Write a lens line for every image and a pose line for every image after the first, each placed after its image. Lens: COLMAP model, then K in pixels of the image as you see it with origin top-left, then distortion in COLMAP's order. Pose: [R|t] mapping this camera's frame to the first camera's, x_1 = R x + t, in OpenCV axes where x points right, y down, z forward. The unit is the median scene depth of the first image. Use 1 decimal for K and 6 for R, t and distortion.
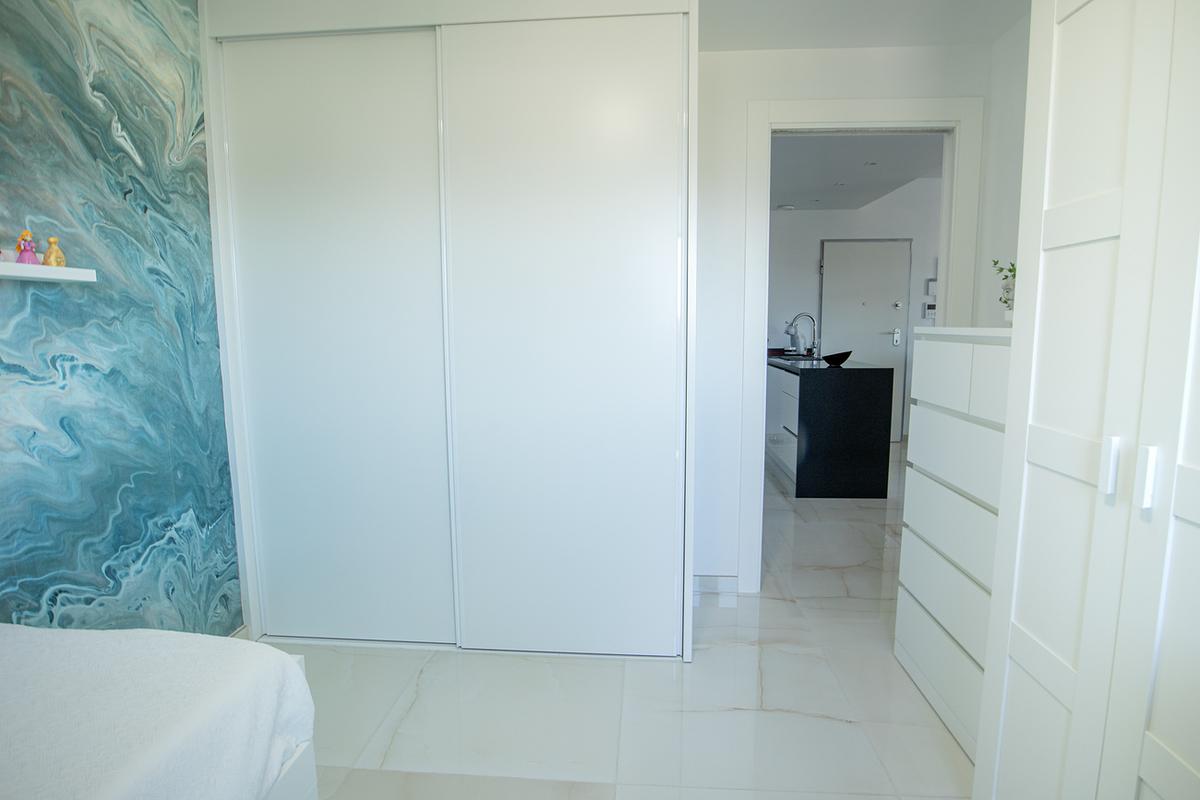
lens RADIAL K [[667.3, 0, 603.7], [0, 667.3, 398.8], [0, 0, 1]] dist [-0.024812, 0.004317]
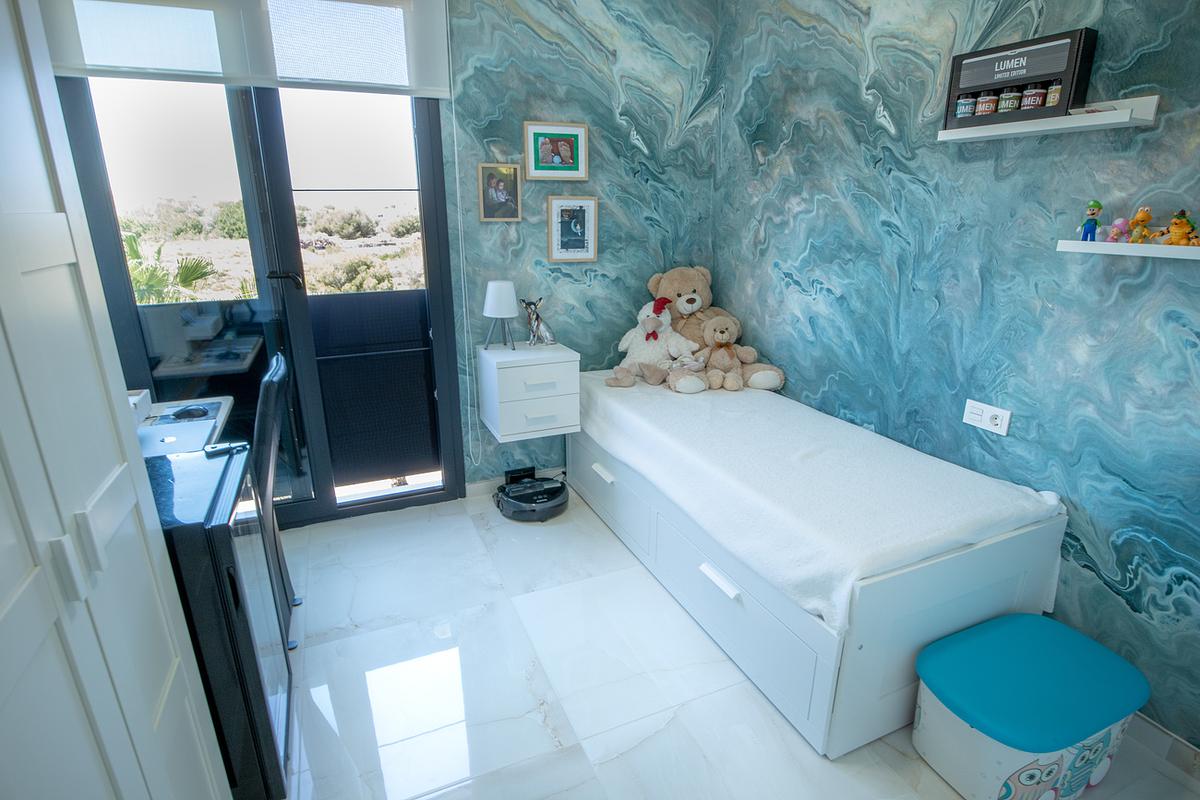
lens RADIAL K [[600.6, 0, 601.3], [0, 600.6, 418.9], [0, 0, 1]] dist [-0.017286, 0.000472]
pose [[-0.883437, 0.145981, -0.445228, 0.337103], [-0.059752, 0.907368, 0.416068, -0.300142], [0.464724, 0.394173, -0.792880, 1.814405]]
